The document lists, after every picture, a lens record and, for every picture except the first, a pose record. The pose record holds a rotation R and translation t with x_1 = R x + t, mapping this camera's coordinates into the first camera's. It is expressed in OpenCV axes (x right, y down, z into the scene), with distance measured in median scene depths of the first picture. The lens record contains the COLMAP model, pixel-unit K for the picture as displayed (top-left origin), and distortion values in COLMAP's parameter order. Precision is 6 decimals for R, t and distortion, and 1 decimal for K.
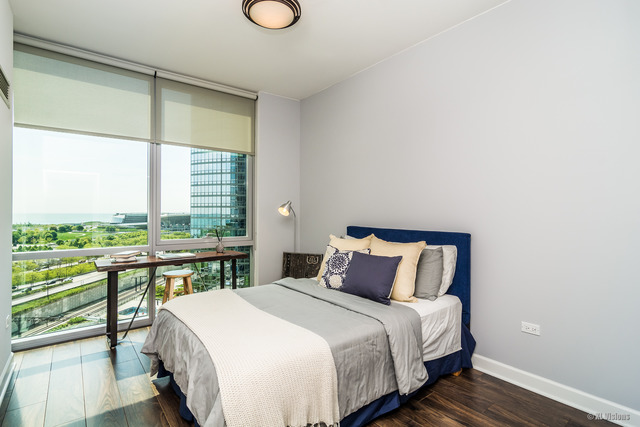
lens RADIAL K [[307.9, 0, 321.2], [0, 307.9, 212.2], [0, 0, 1]] dist [0.025682, -0.000135]
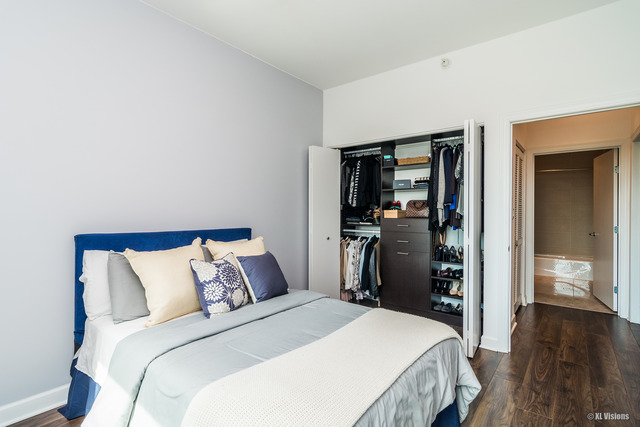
lens RADIAL K [[308.8, 0, 321.3], [0, 308.8, 211.4], [0, 0, 1]] dist [0.013366, 0.000536]
pose [[-0.209669, -0.002439, 0.977769, -0.823886], [-0.003599, 0.999992, 0.001723, -0.002432], [-0.977766, -0.003158, -0.209676, 1.005995]]
